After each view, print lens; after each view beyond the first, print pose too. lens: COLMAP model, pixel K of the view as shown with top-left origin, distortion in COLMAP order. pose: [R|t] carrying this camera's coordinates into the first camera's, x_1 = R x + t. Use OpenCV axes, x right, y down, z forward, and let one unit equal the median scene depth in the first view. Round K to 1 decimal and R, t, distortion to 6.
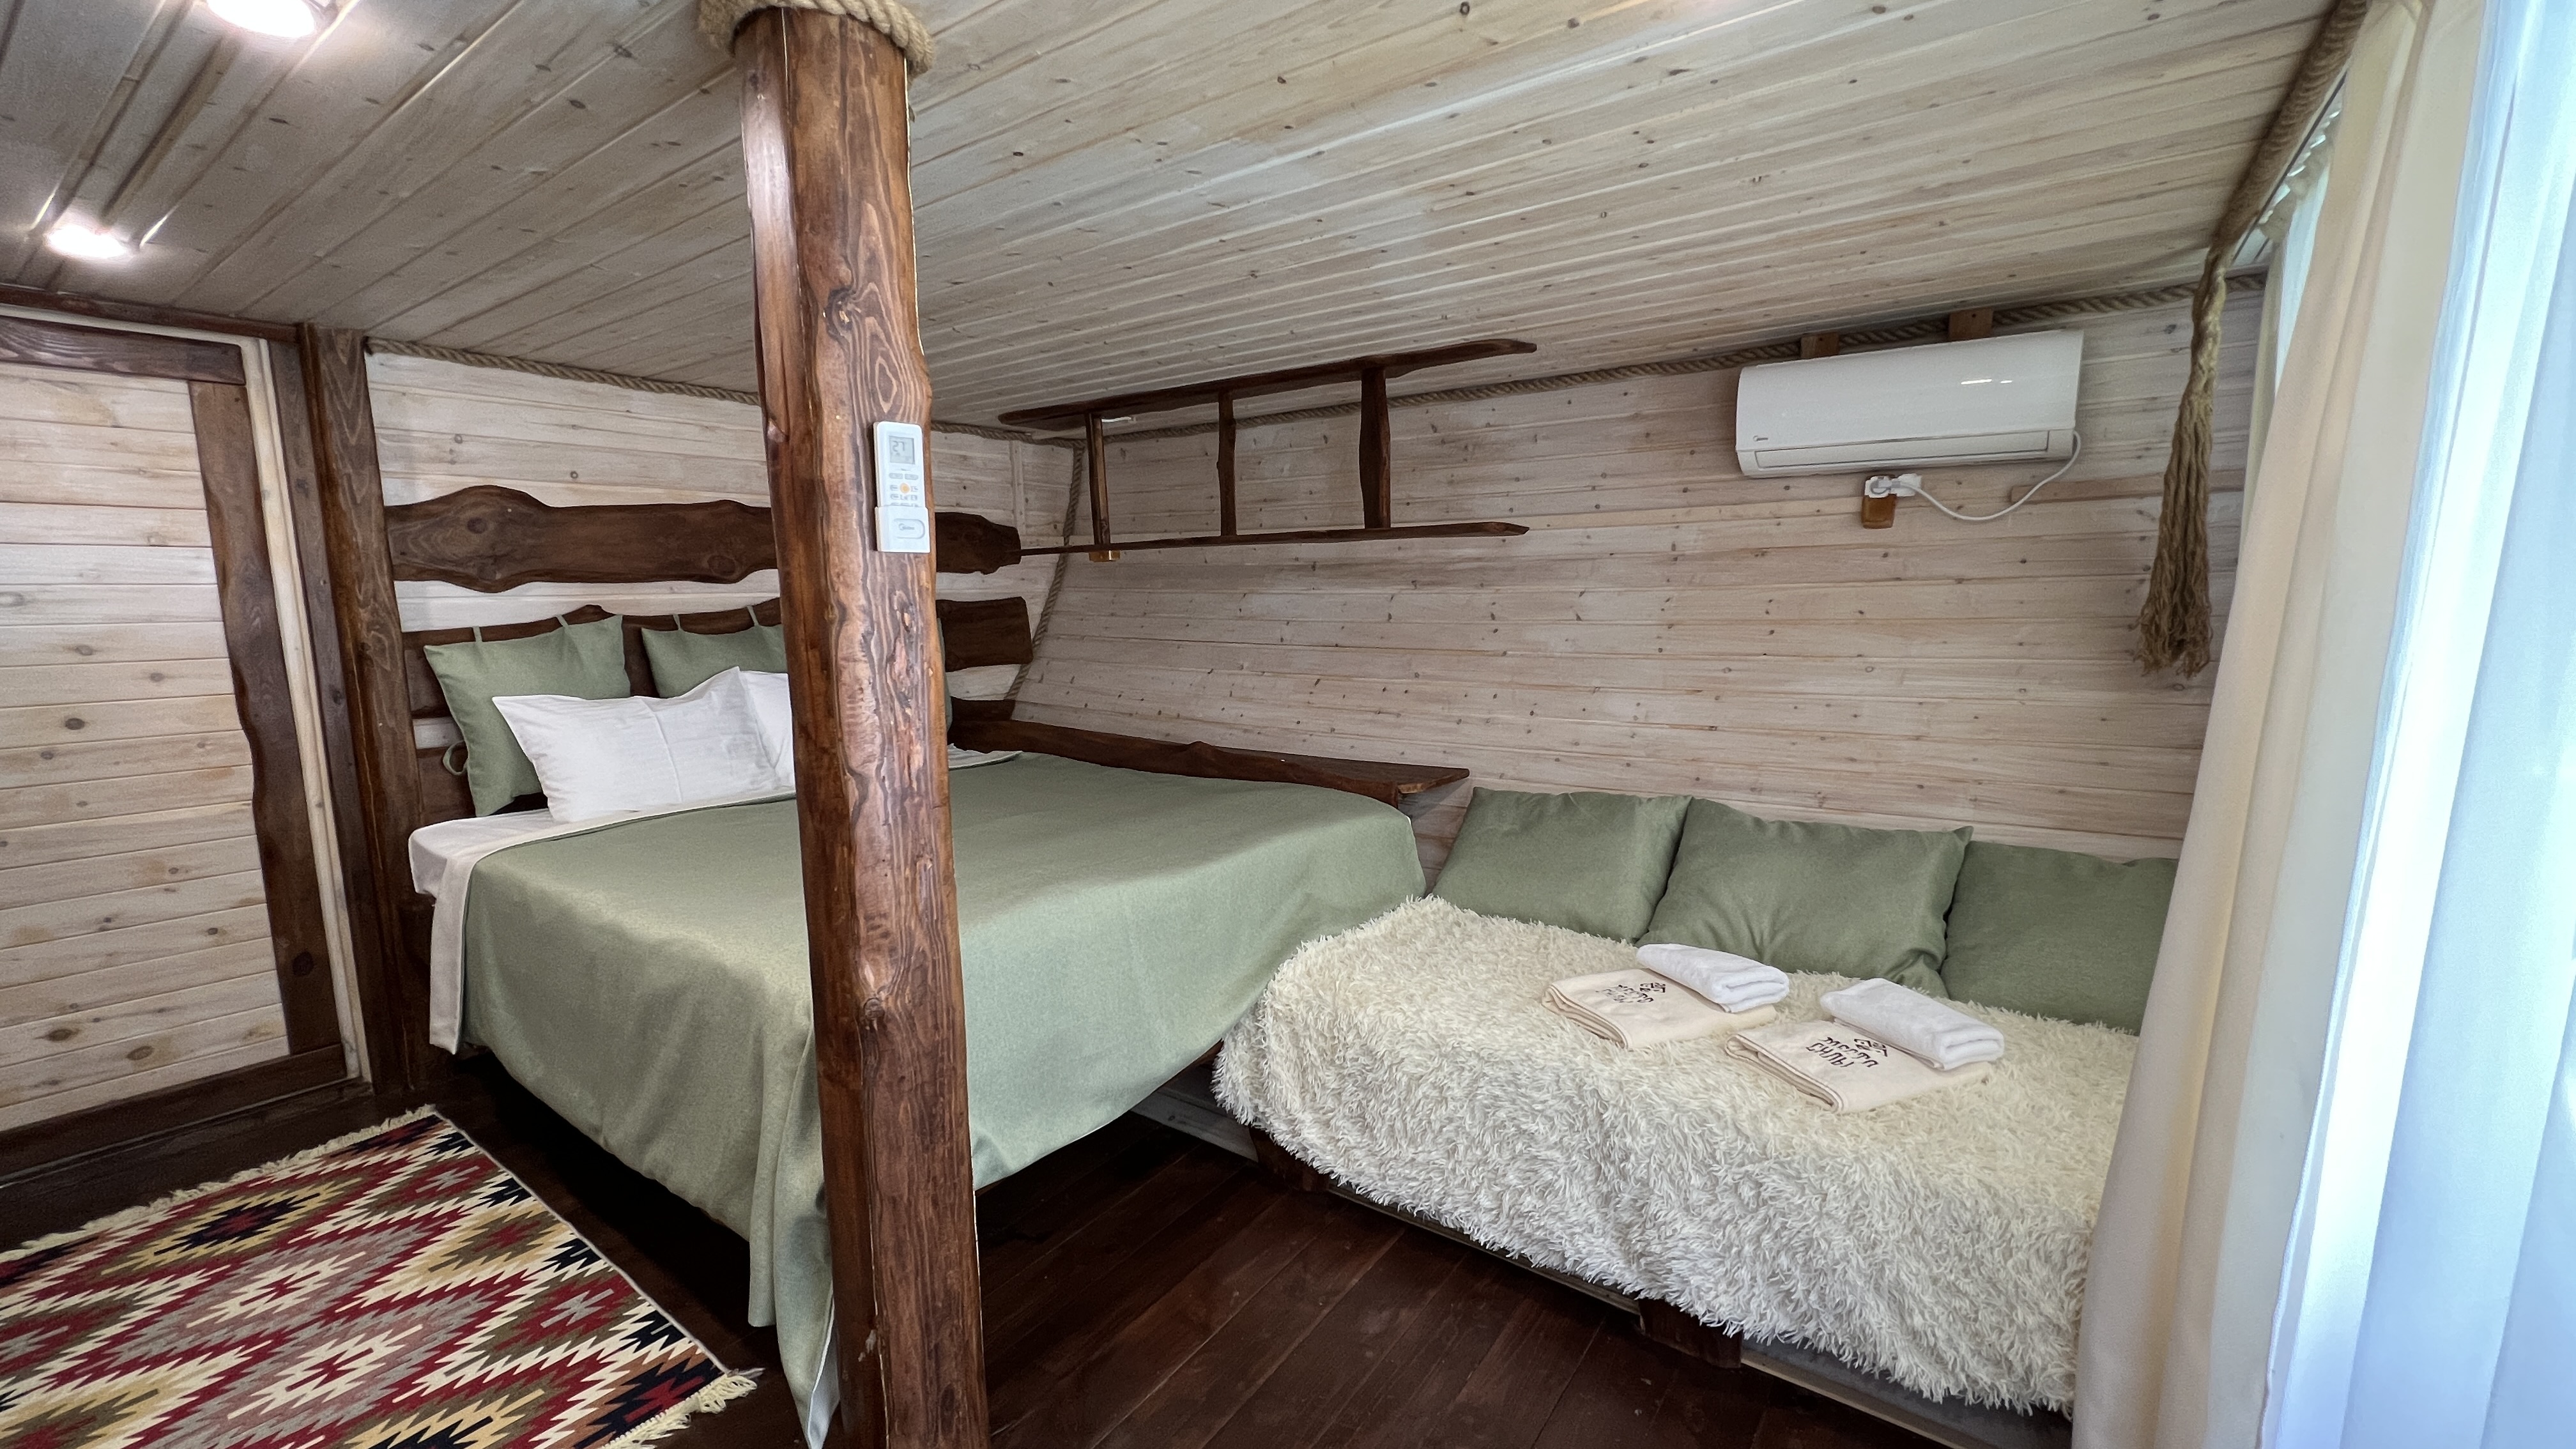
lens RADIAL K [[1036.4, 0, 1286.3], [0, 1036.4, 731.6], [0, 0, 1]] dist [-0.001133, -0.000057]
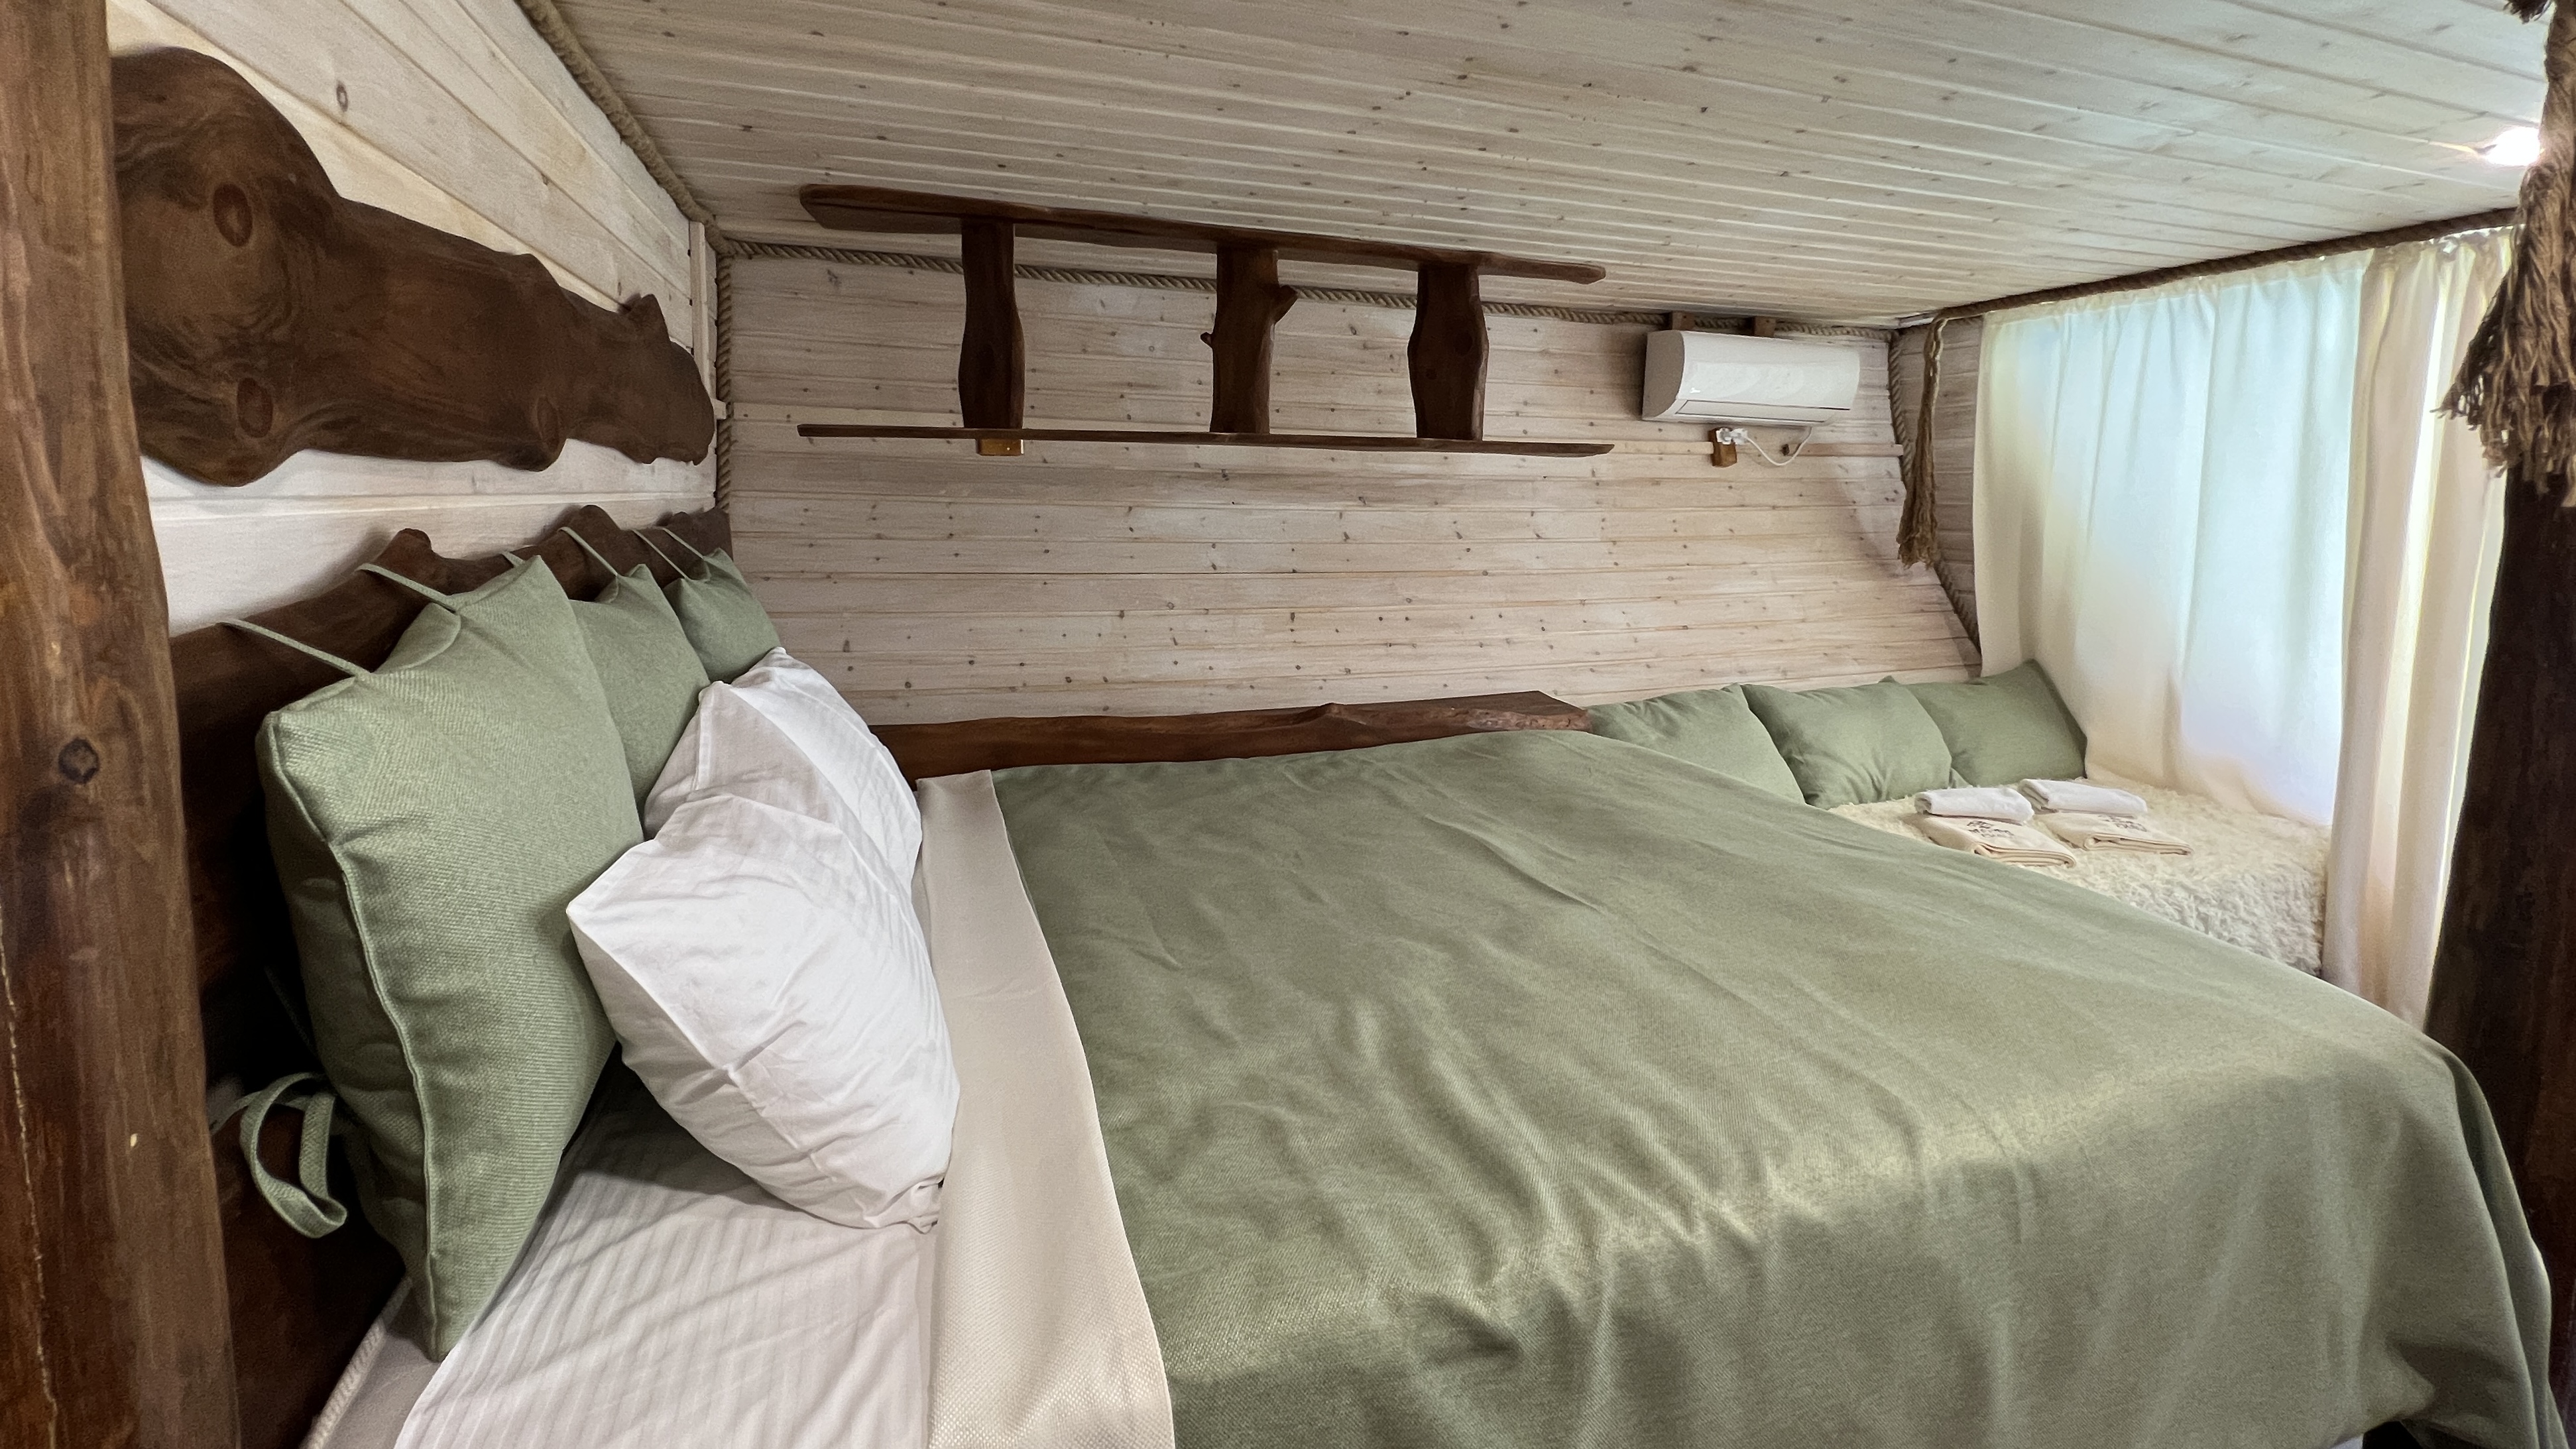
lens RADIAL K [[1089.3, 0, 1295.9], [0, 1089.3, 618.5], [0, 0, 1]] dist [0.001212, 0.000047]
pose [[0.567515, -0.071492, 0.820253, -0.728422], [0.094940, 0.995260, 0.021058, -0.068921], [-0.817871, 0.065924, 0.571612, 0.539205]]
